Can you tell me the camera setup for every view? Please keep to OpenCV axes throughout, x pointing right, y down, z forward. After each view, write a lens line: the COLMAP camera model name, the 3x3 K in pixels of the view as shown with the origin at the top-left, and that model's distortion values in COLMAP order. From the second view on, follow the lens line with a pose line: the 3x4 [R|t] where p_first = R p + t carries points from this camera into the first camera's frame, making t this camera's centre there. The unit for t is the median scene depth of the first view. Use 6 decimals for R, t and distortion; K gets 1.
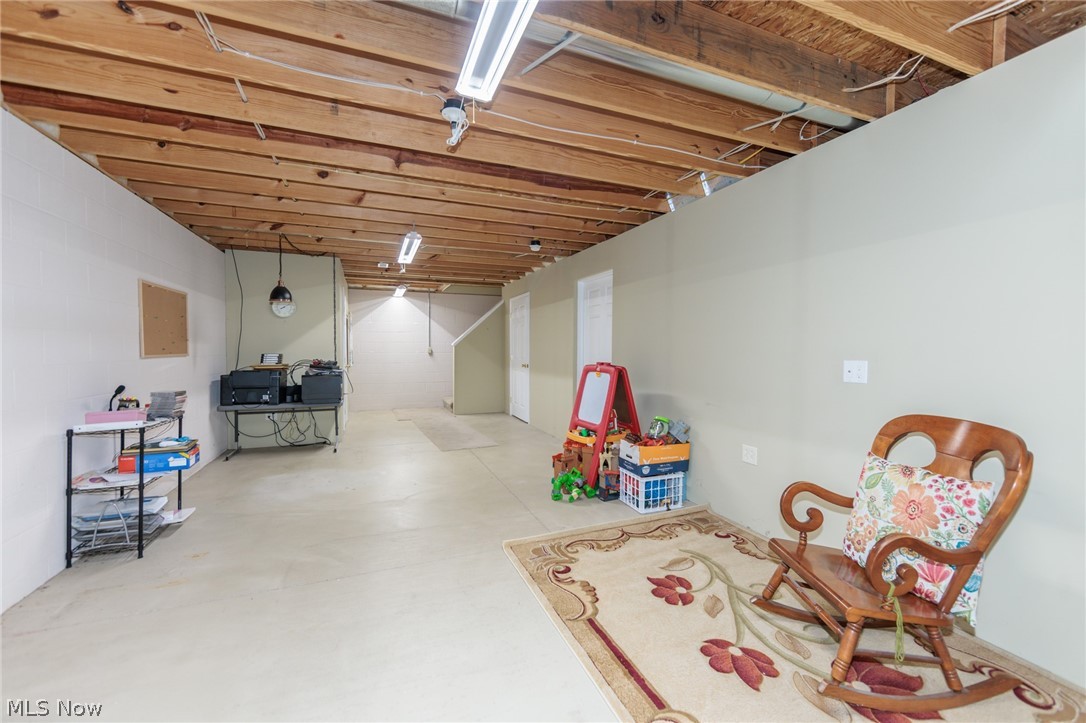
lens RADIAL K [[427.5, 0, 536.9], [0, 427.5, 363.4], [0, 0, 1]] dist [-0.002800, 0.000487]
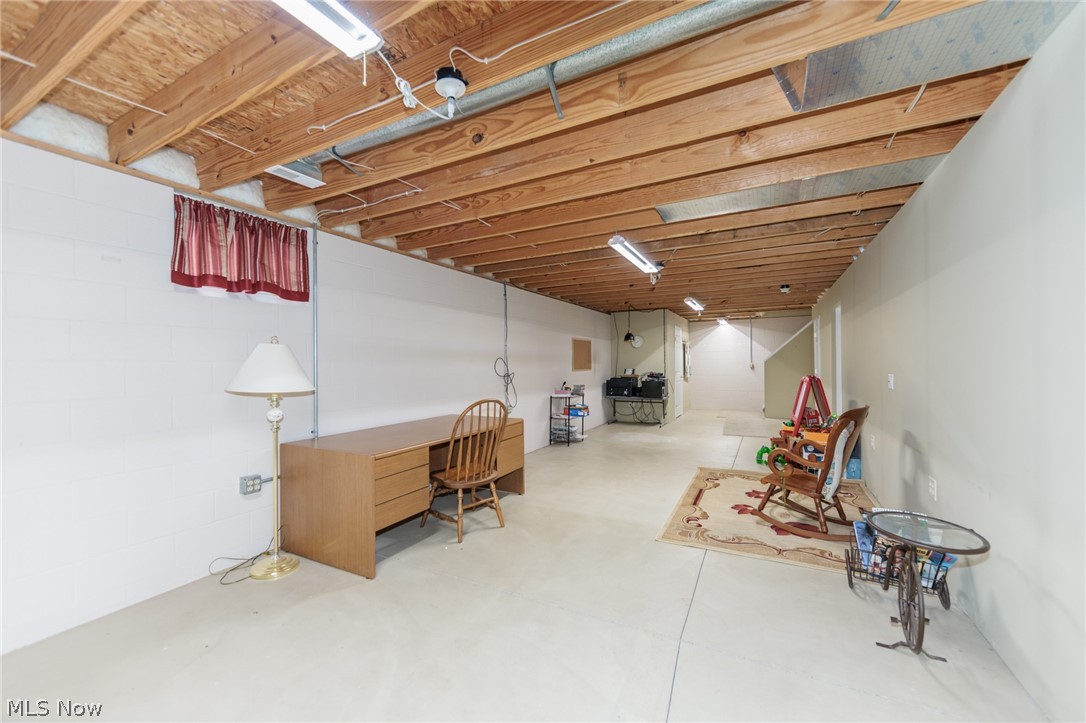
lens RADIAL K [[427.5, 0, 543.5], [0, 427.5, 365.2], [0, 0, 1]] dist [-0.002800, 0.000487]
pose [[0.642438, -0.006143, -0.766313, 0.566286], [-0.013707, 0.999716, -0.019505, 0.003205], [0.766215, 0.023035, 0.642171, -0.468995]]
